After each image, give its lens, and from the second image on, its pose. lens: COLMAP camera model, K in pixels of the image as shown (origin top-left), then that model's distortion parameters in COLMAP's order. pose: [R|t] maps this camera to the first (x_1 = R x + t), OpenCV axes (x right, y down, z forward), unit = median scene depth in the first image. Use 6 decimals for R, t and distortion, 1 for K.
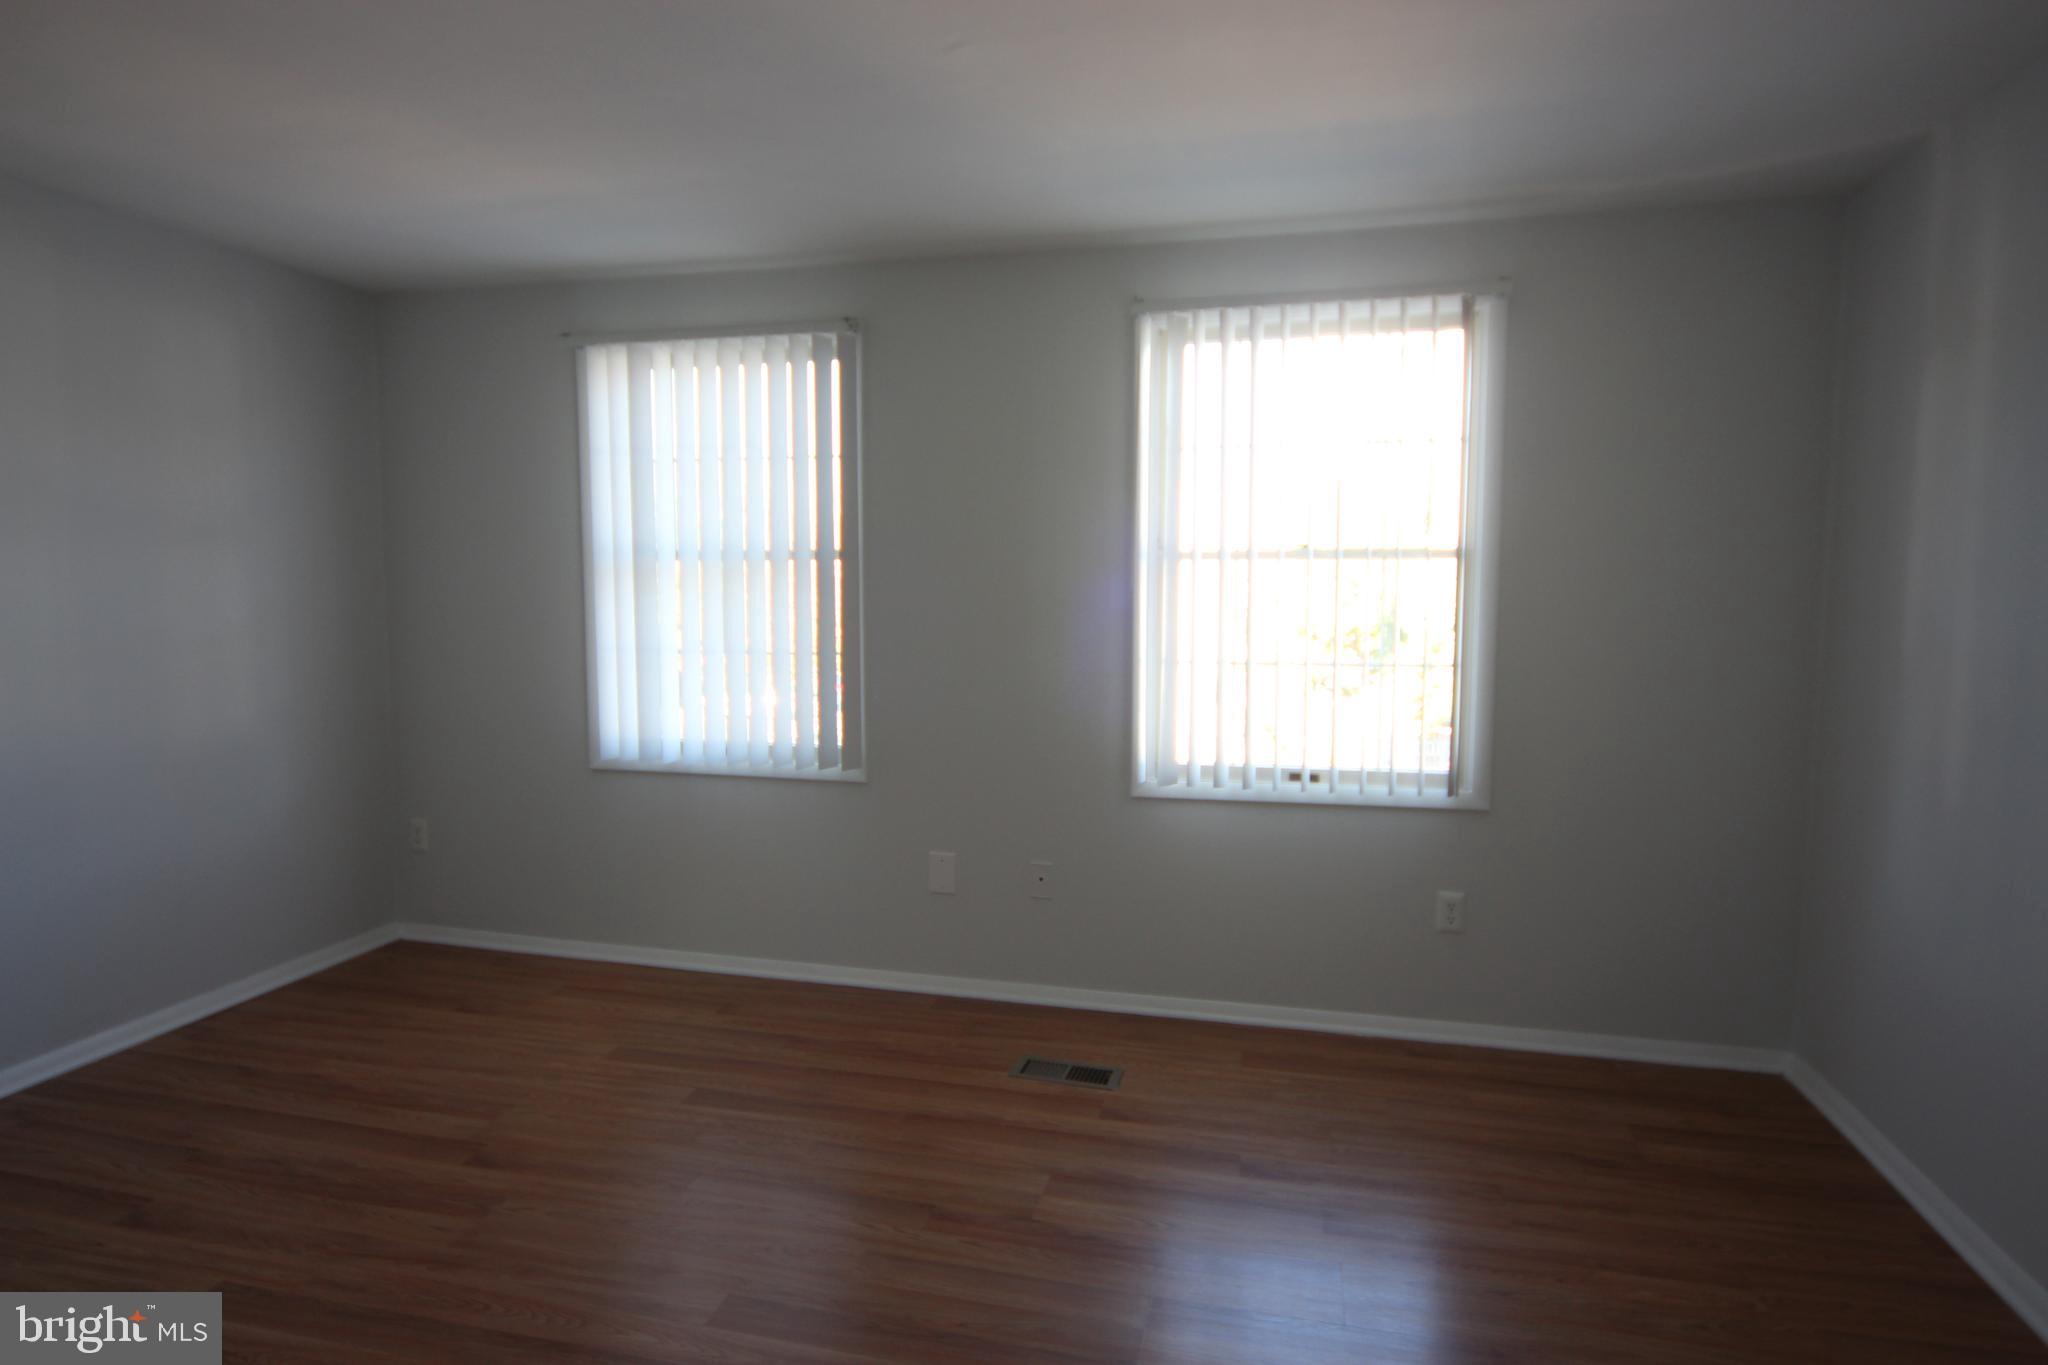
lens RADIAL K [[1149.9, 0, 1027.9], [0, 1149.9, 680.6], [0, 0, 1]] dist [-0.010147, 0.002202]
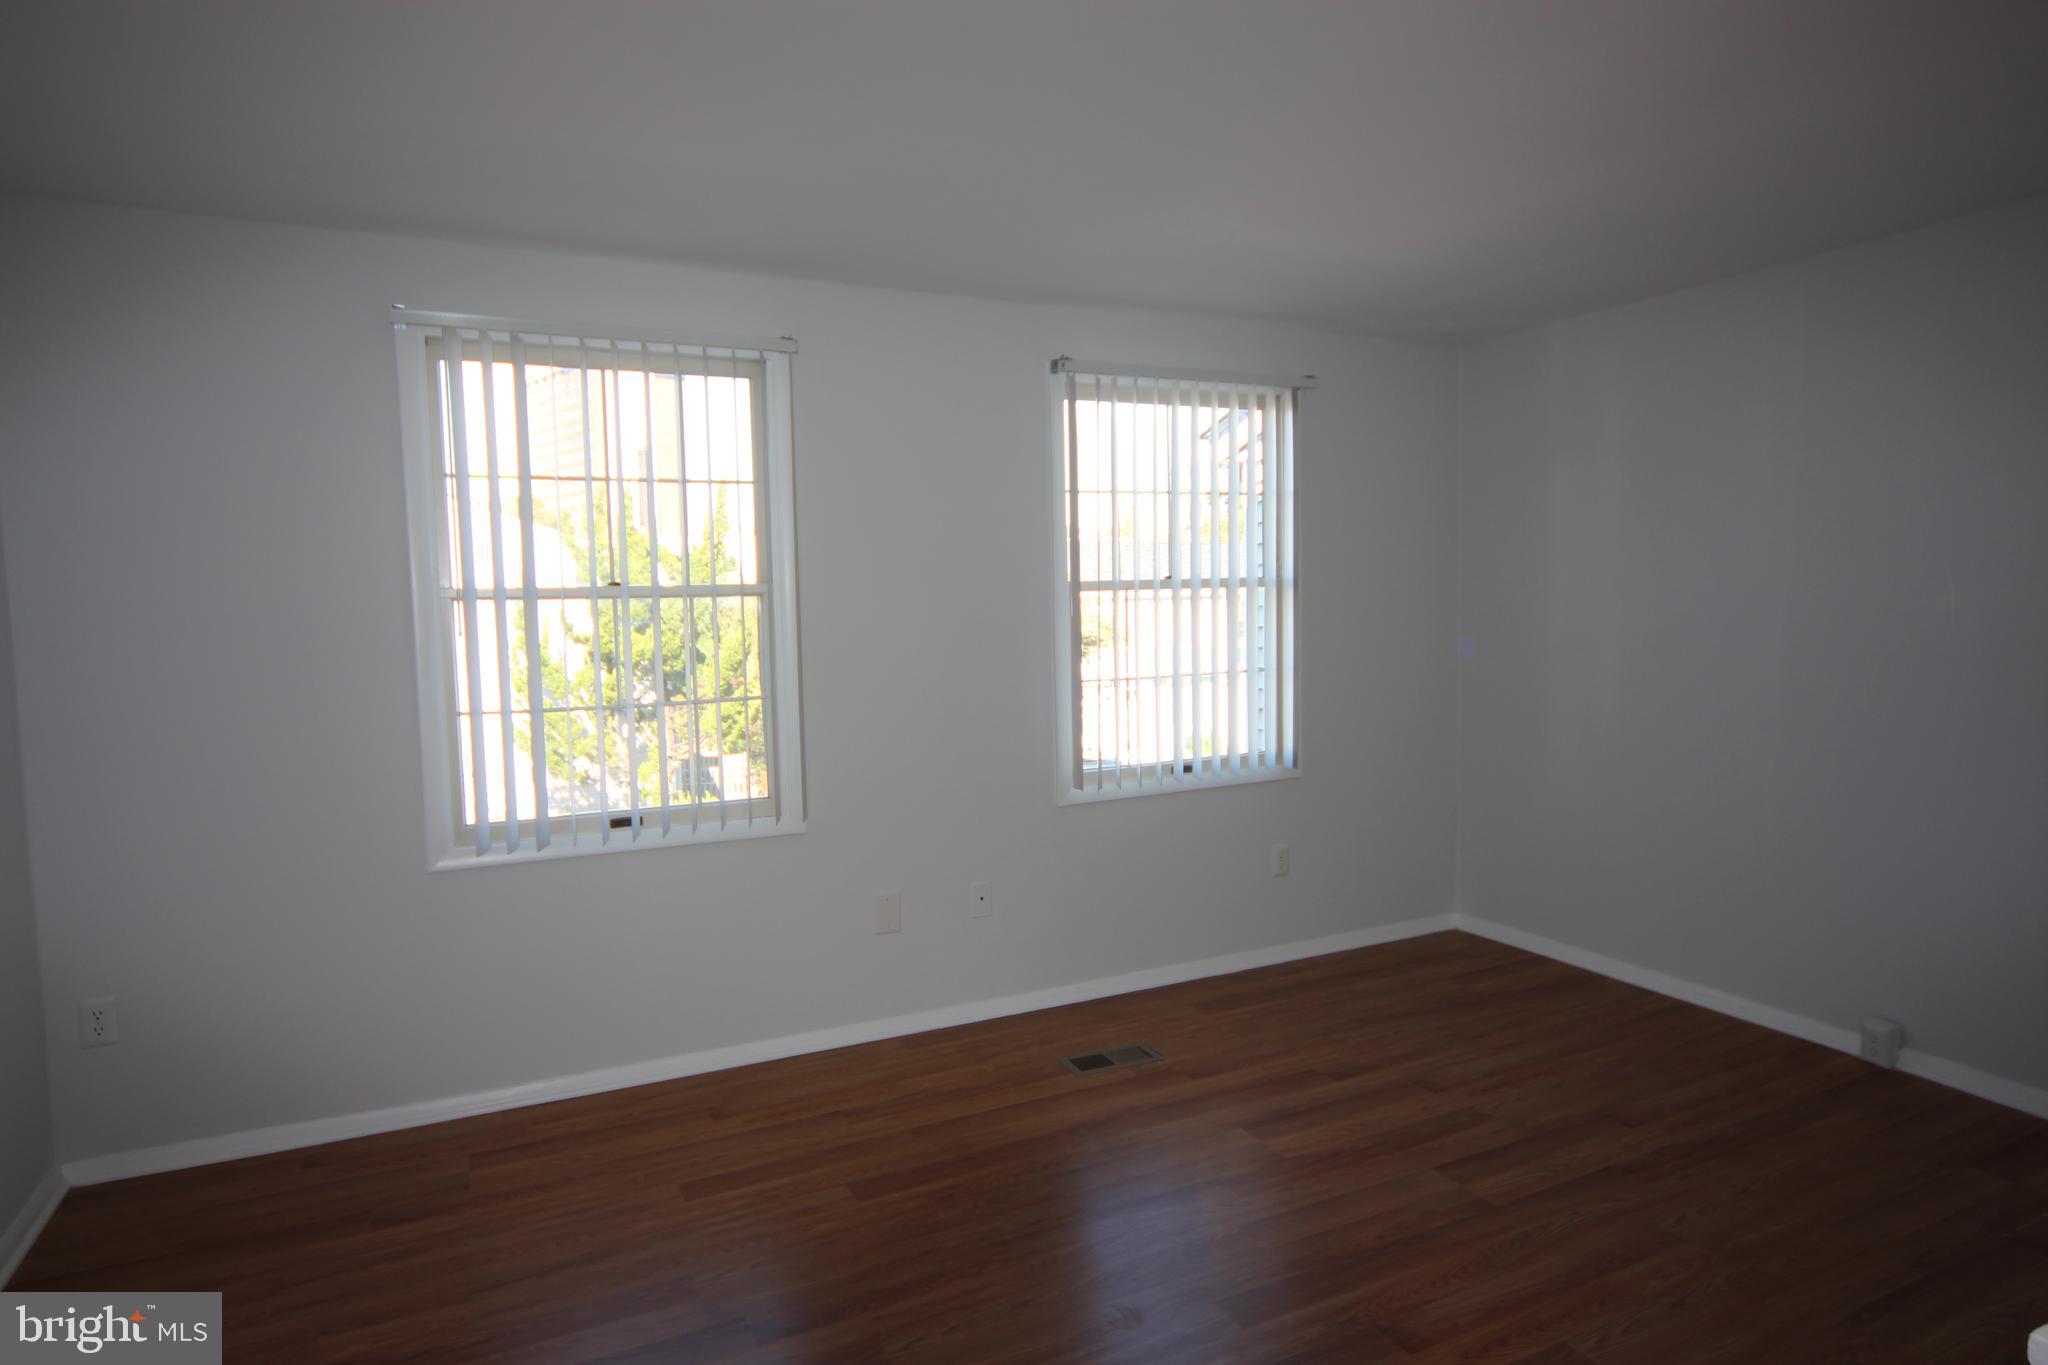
lens RADIAL K [[1113.2, 0, 1023.5], [0, 1113.2, 644.6], [0, 0, 1]] dist [-0.014369, 0.000462]
pose [[0.774124, -0.041103, 0.631698, -0.655828], [0.085006, 0.995601, -0.039391, -0.015168], [-0.627300, 0.084192, 0.774213, 0.195678]]
